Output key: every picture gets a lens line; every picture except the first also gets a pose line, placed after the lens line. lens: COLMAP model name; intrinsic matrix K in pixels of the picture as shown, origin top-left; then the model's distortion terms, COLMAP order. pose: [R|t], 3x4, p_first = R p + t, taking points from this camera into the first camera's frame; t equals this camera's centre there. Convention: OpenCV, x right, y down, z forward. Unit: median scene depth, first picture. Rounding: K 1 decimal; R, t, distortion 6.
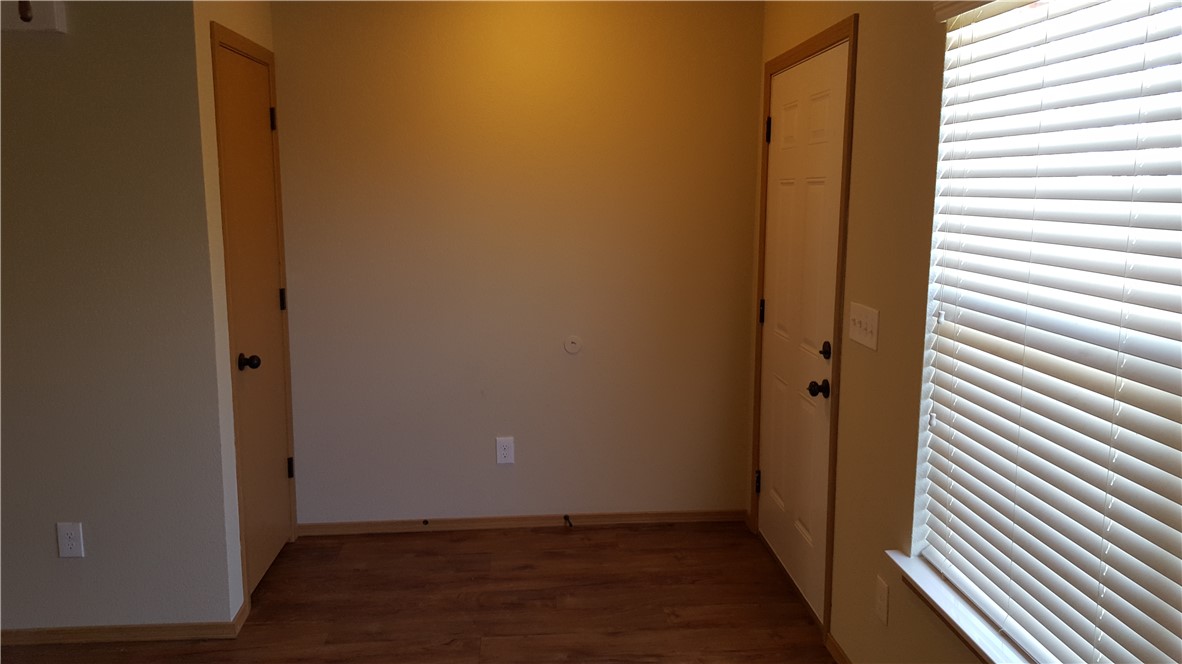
lens RADIAL K [[866.5, 0, 592.2], [0, 866.5, 325.9], [0, 0, 1]] dist [0.074642, -0.087769]
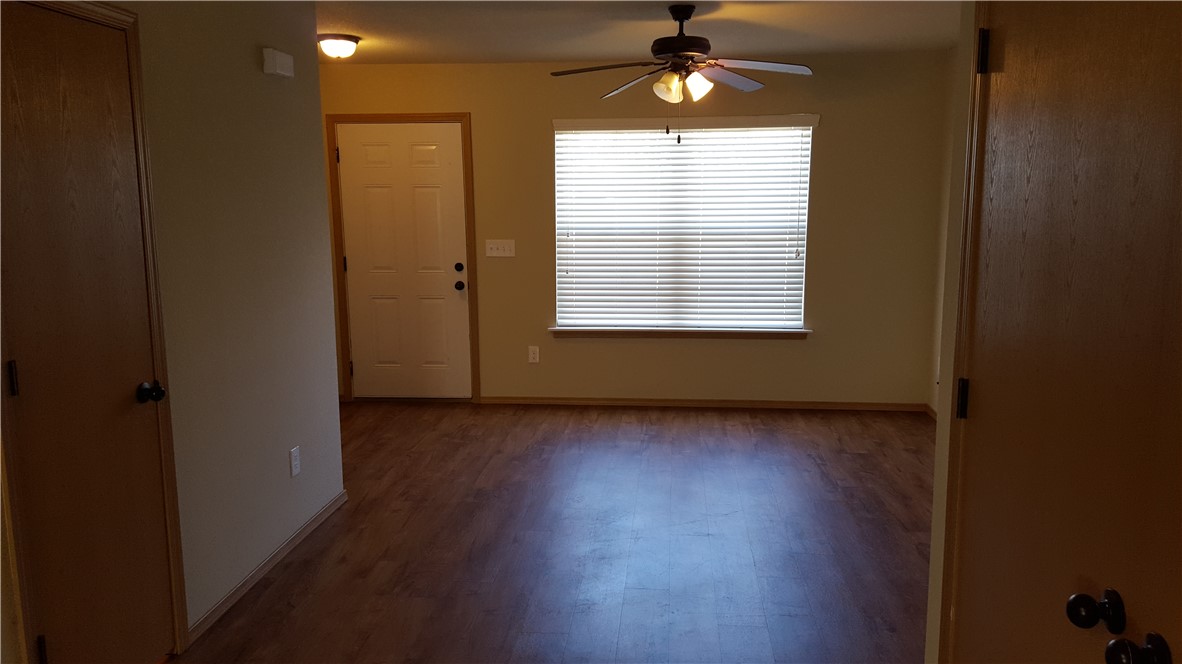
lens RADIAL K [[866.5, 0, 591.9], [0, 866.5, 331.2], [0, 0, 1]] dist [0.074642, -0.087769]
pose [[0.217525, -0.180877, 0.959149, -1.663993], [0.162244, 0.975709, 0.147204, -0.075509], [-0.962476, 0.123595, 0.241587, 0.195395]]
